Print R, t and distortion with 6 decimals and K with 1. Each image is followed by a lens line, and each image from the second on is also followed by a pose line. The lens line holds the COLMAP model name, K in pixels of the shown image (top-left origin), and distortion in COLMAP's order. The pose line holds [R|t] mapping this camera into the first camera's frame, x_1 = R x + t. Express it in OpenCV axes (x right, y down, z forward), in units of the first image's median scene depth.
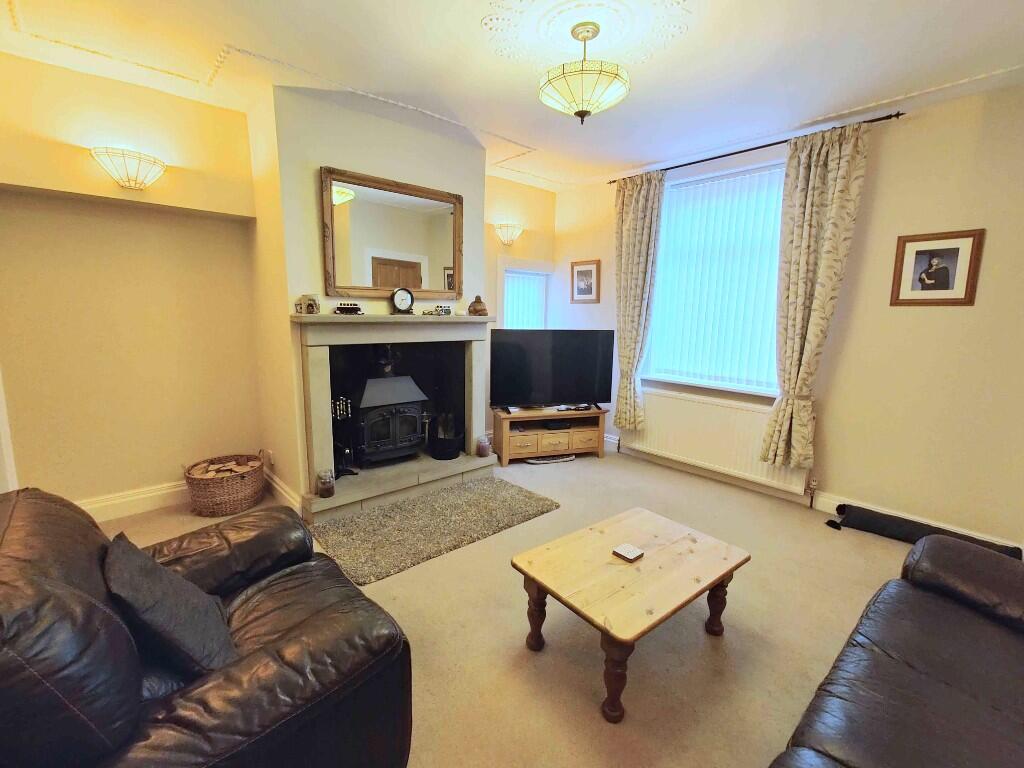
lens RADIAL K [[450.5, 0, 515.0], [0, 450.5, 381.2], [0, 0, 1]] dist [0.008171, -0.001076]
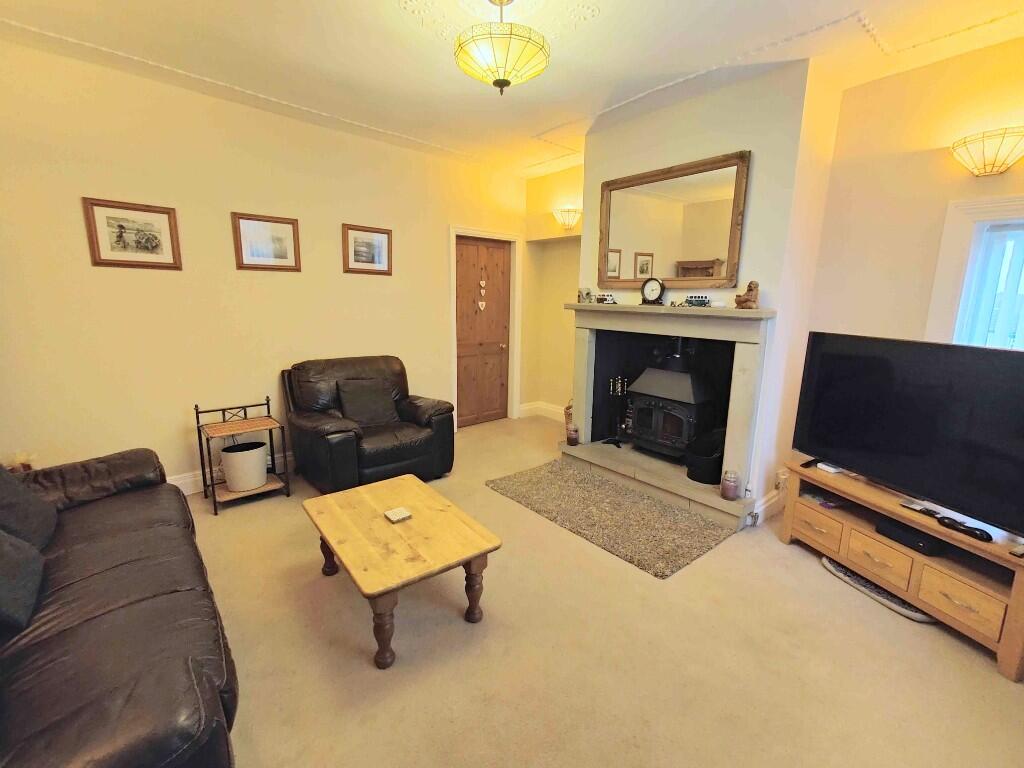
lens RADIAL K [[450.5, 0, 507.7], [0, 450.5, 379.7], [0, 0, 1]] dist [0.008171, -0.001076]
pose [[-0.017504, 0.170598, -0.985185, 0.729817], [-0.175085, 0.969588, 0.171008, -0.100311], [0.984398, 0.175484, 0.012898, 0.685431]]
